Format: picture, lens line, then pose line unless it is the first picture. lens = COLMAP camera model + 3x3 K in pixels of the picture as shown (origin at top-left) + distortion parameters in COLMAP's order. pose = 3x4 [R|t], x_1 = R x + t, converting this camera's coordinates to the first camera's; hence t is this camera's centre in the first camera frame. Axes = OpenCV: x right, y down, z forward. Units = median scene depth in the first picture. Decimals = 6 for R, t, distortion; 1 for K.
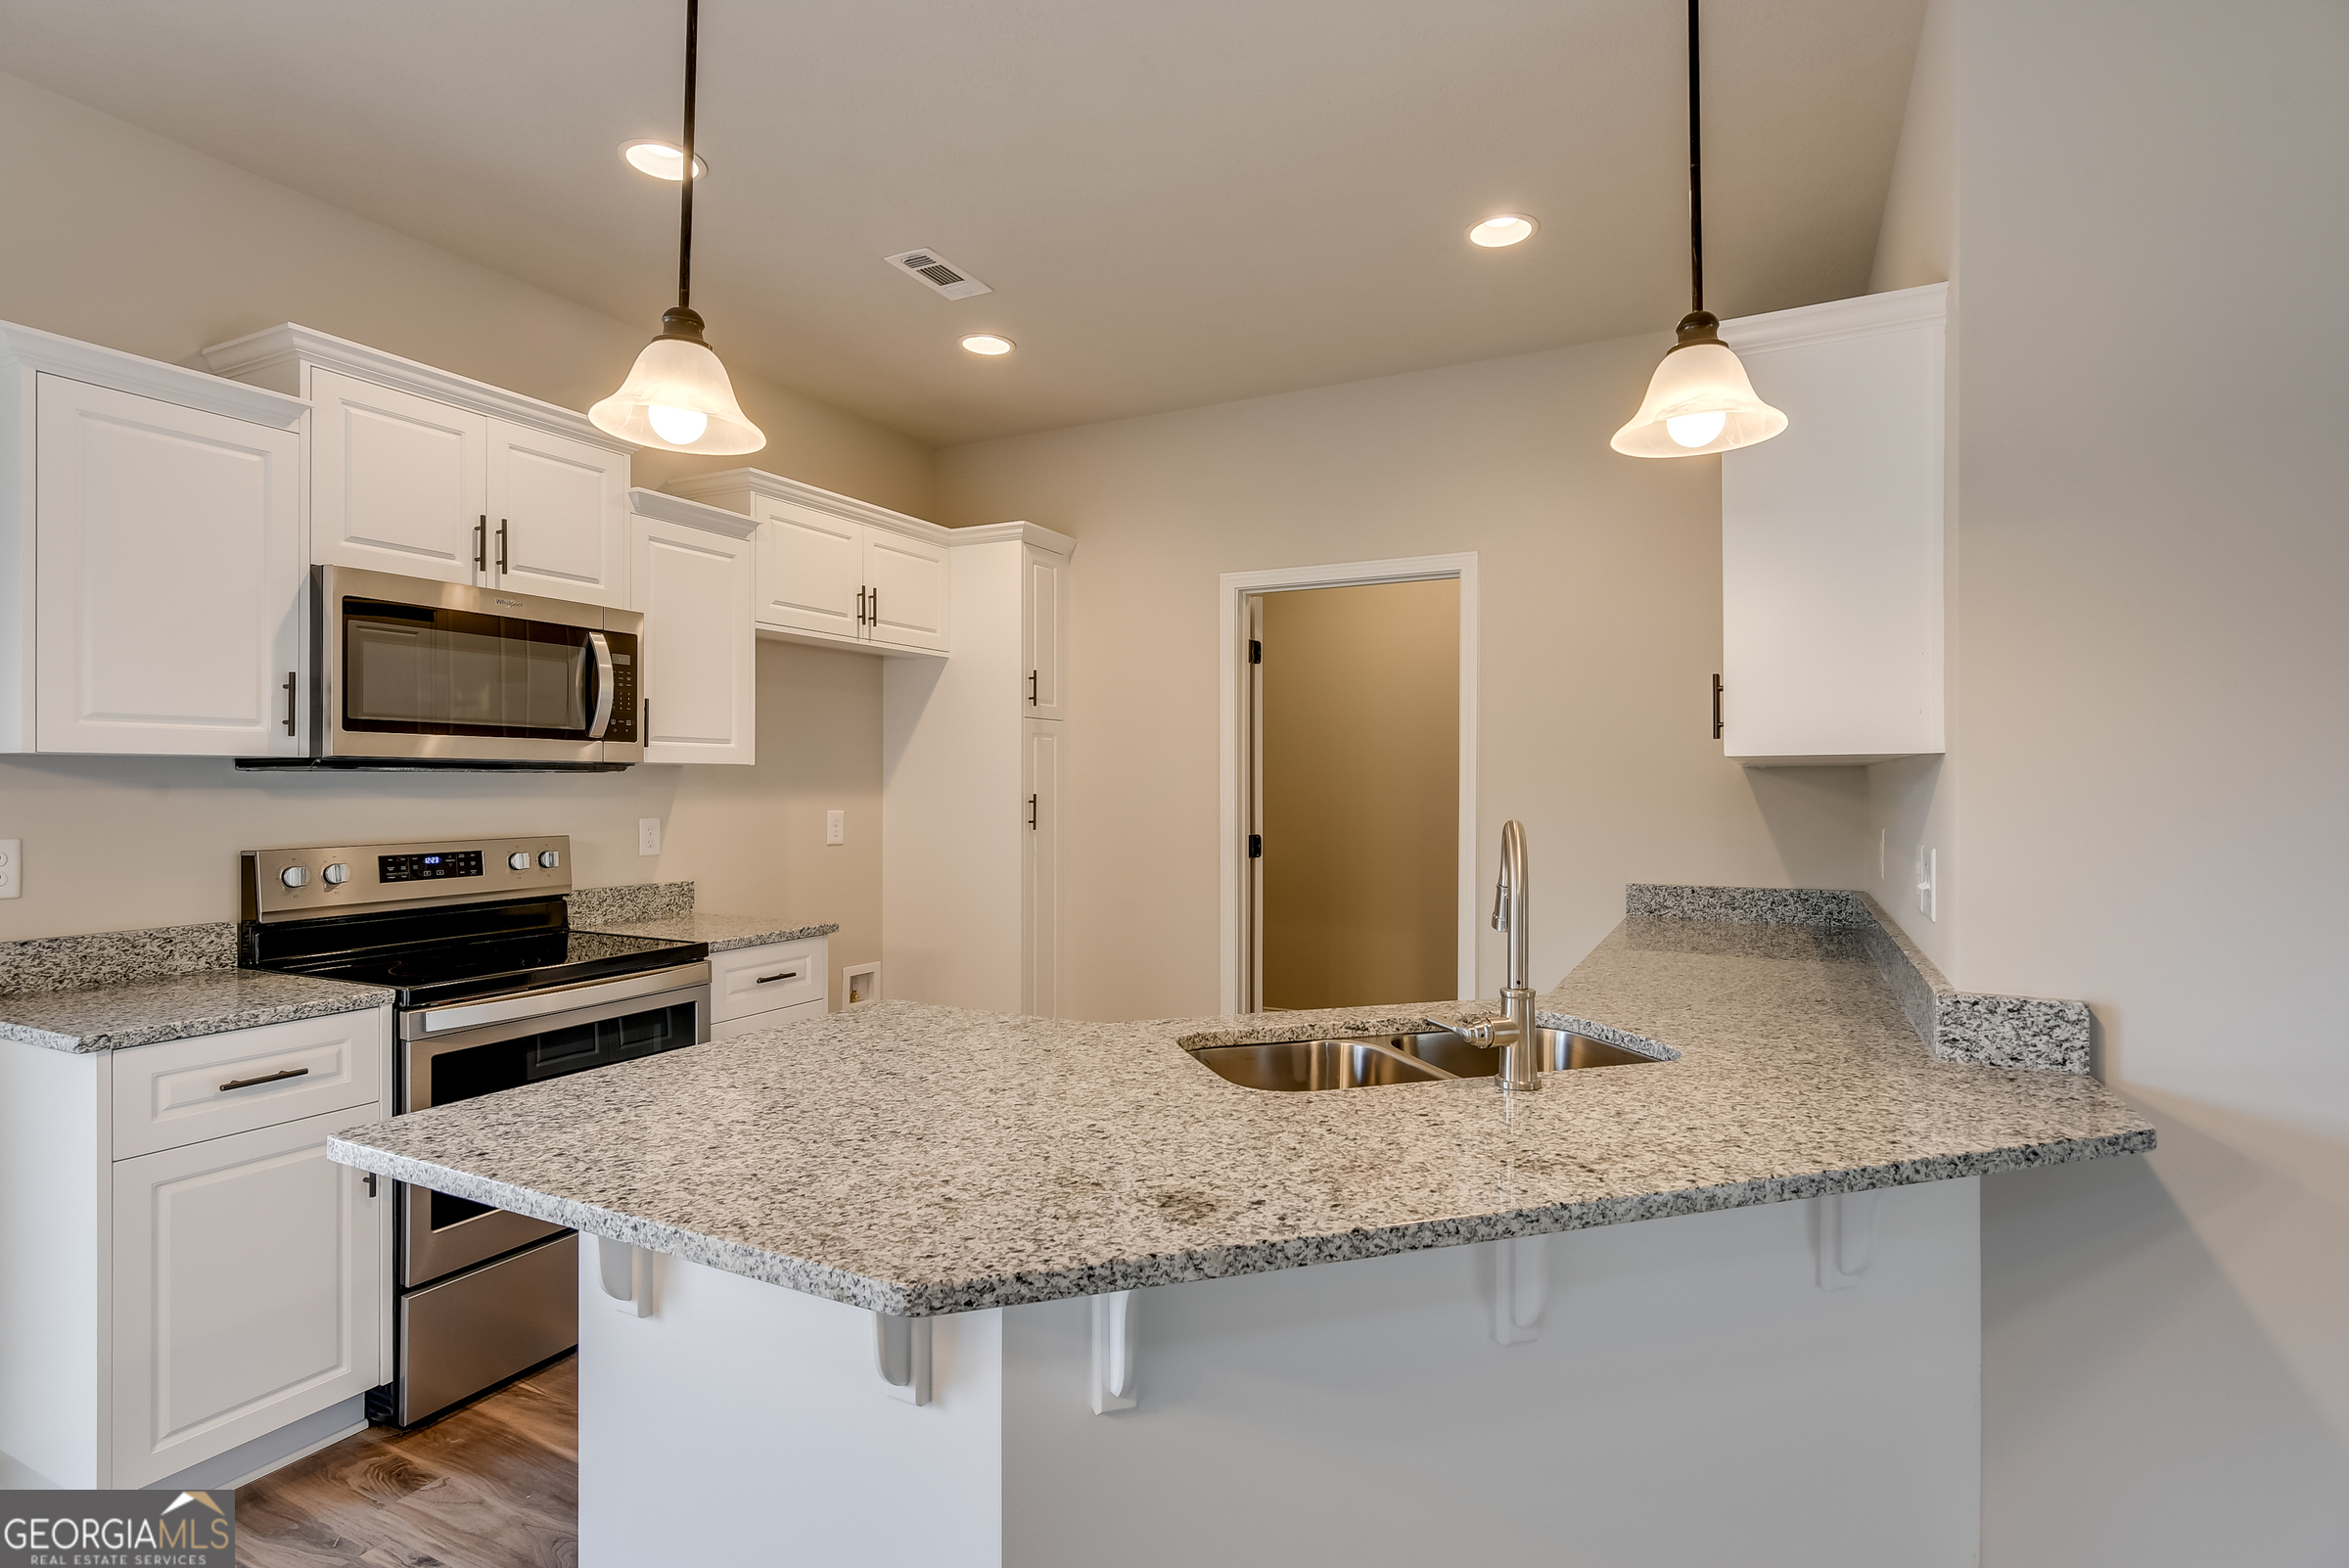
lens RADIAL K [[1139.6, 0, 1176.7], [0, 1139.6, 781.8], [0, 0, 1]] dist [0.000352, -0.000205]
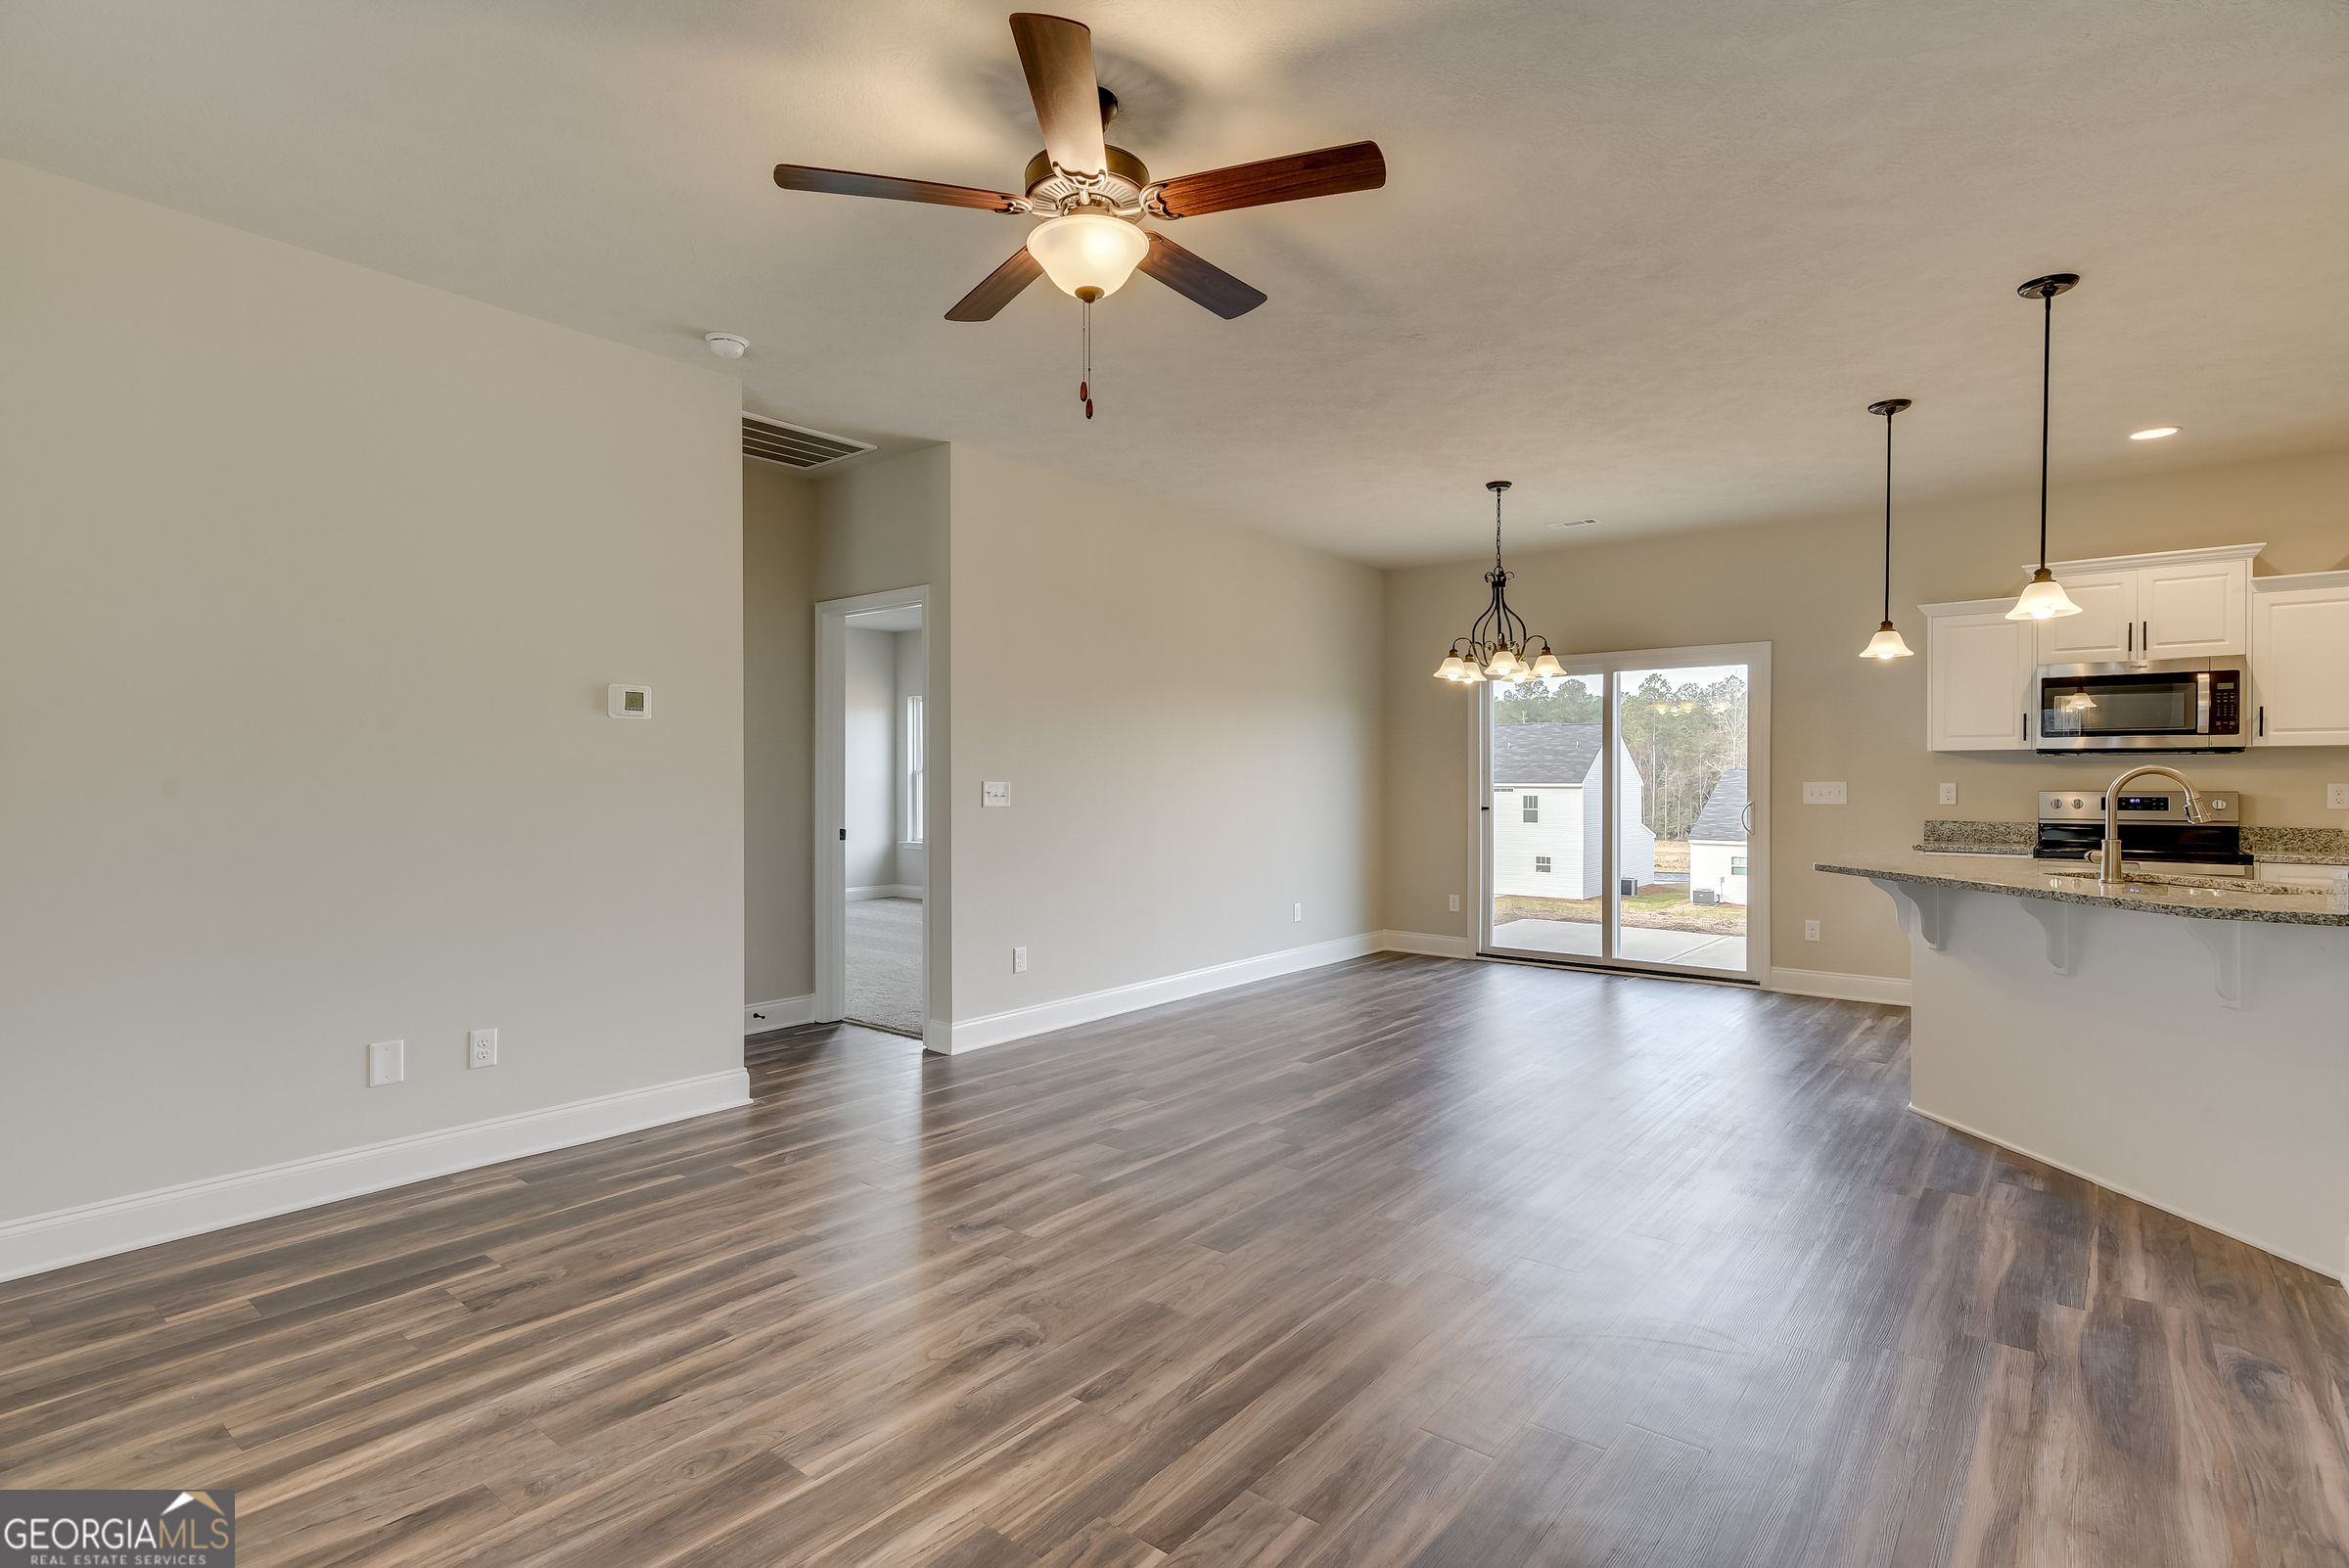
lens RADIAL K [[1139.6, 0, 1176.6], [0, 1139.6, 779.8], [0, 0, 1]] dist [0.000352, -0.000205]
pose [[-0.210033, 0.005943, -0.977676, 1.534350], [0.002874, 0.999981, 0.005461, 0.017976], [0.977690, -0.001663, -0.210046, -0.171948]]
